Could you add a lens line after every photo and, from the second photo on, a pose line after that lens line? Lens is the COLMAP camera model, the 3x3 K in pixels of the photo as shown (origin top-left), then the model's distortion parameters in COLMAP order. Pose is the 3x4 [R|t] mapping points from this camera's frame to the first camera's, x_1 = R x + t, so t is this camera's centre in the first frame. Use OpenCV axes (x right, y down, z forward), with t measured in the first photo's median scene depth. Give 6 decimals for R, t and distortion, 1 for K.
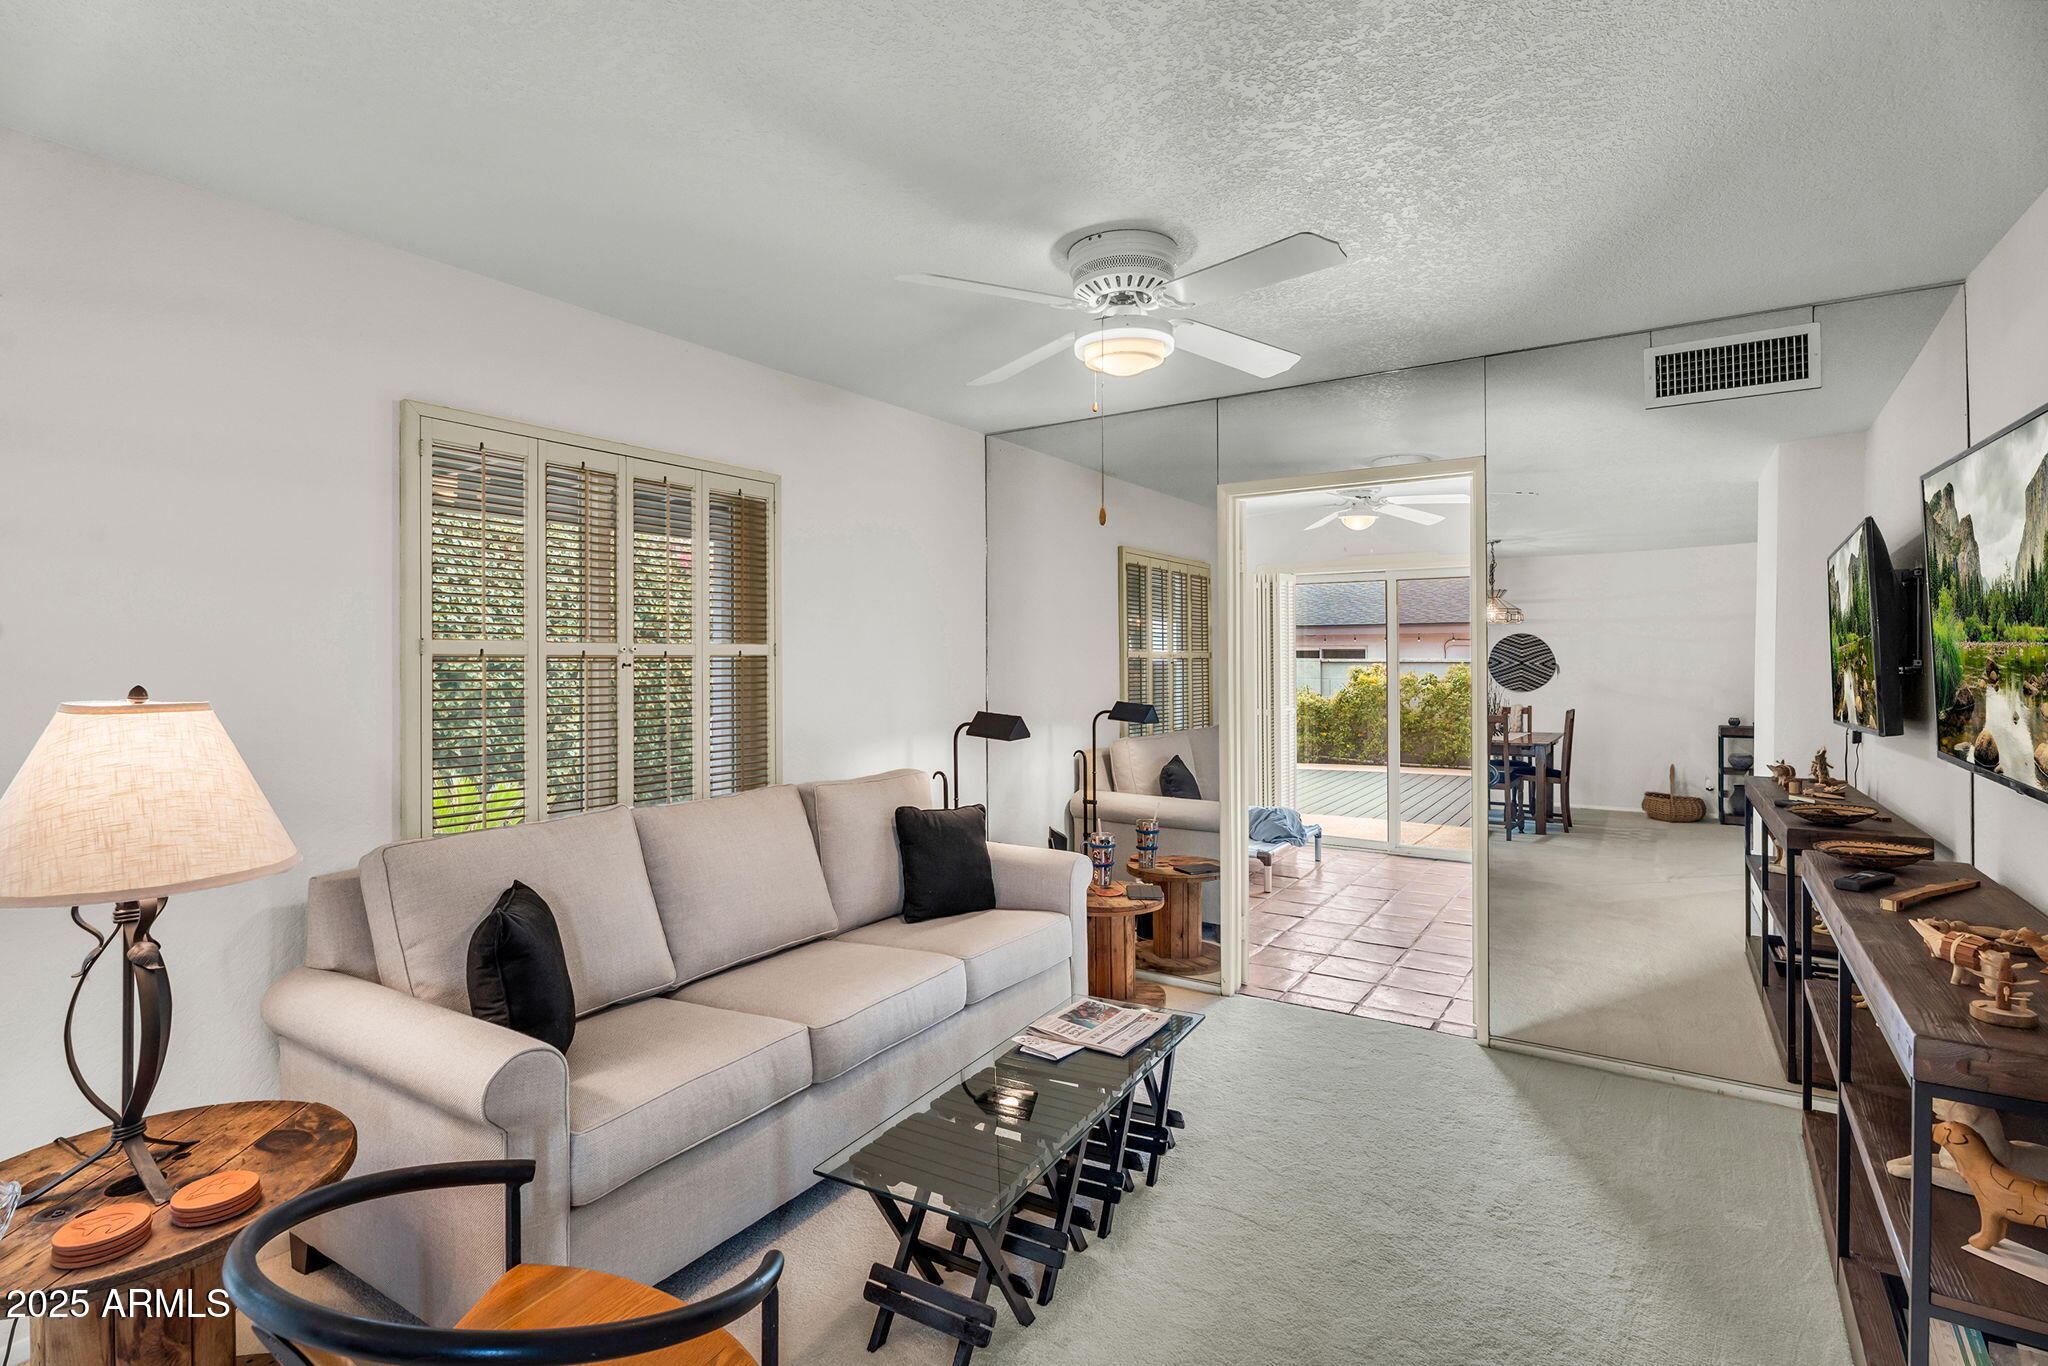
lens RADIAL K [[985.7, 0, 1022.4], [0, 985.7, 676.0], [0, 0, 1]] dist [0.000050, -0.005712]
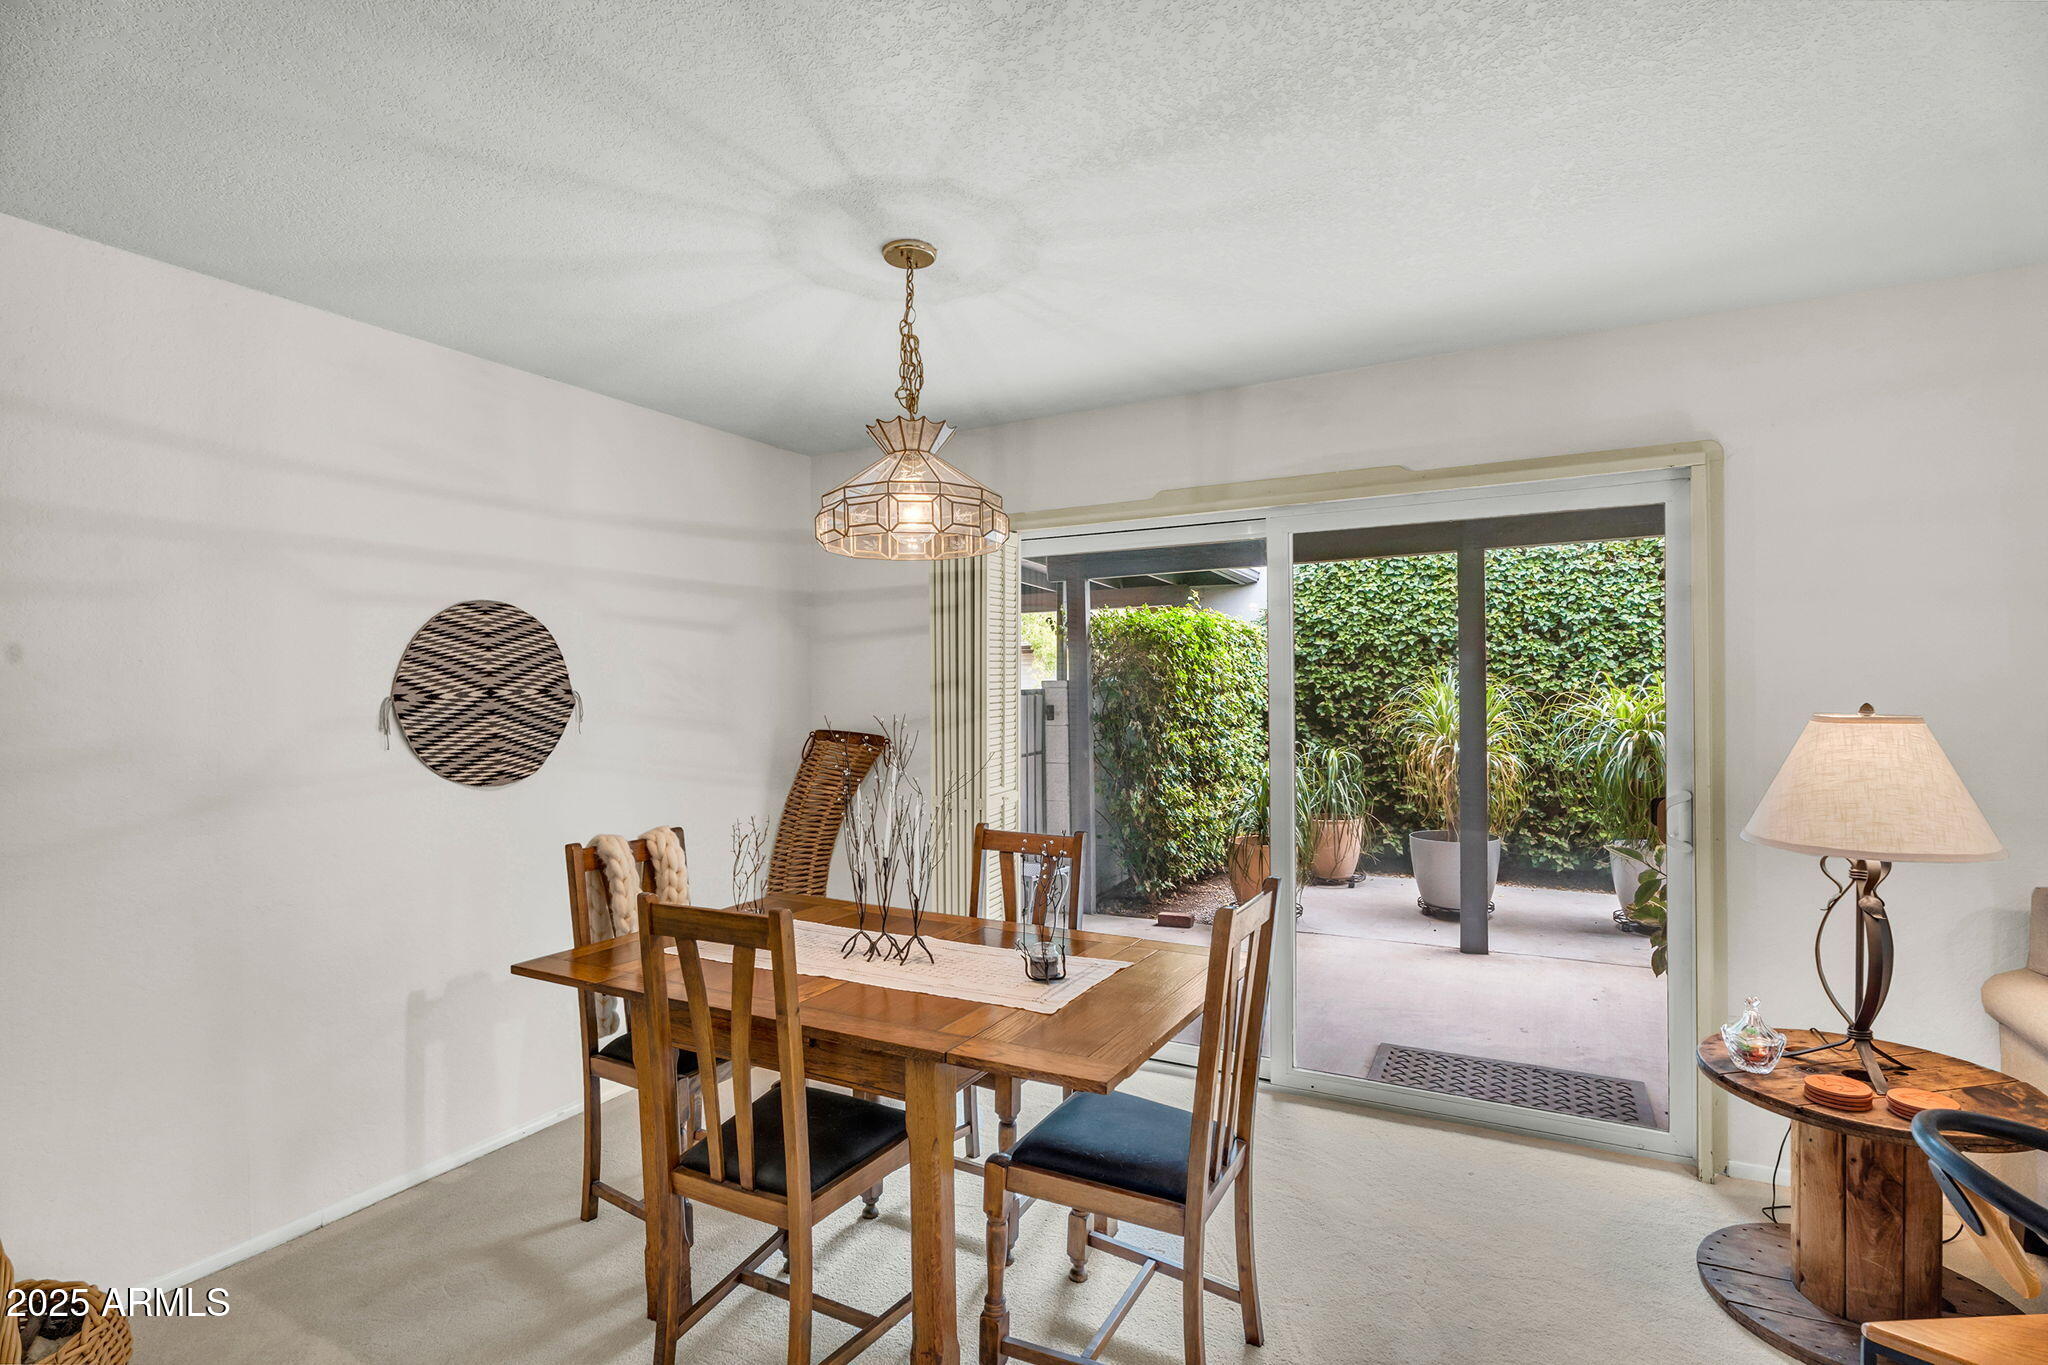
lens RADIAL K [[985.7, 0, 1022.4], [0, 985.7, 675.5], [0, 0, 1]] dist [0.000050, -0.005712]
pose [[0.104069, -0.019344, -0.994382, 0.310723], [-0.005226, 0.999786, -0.019996, 0.005187], [0.994556, 0.007278, 0.103946, -0.280615]]
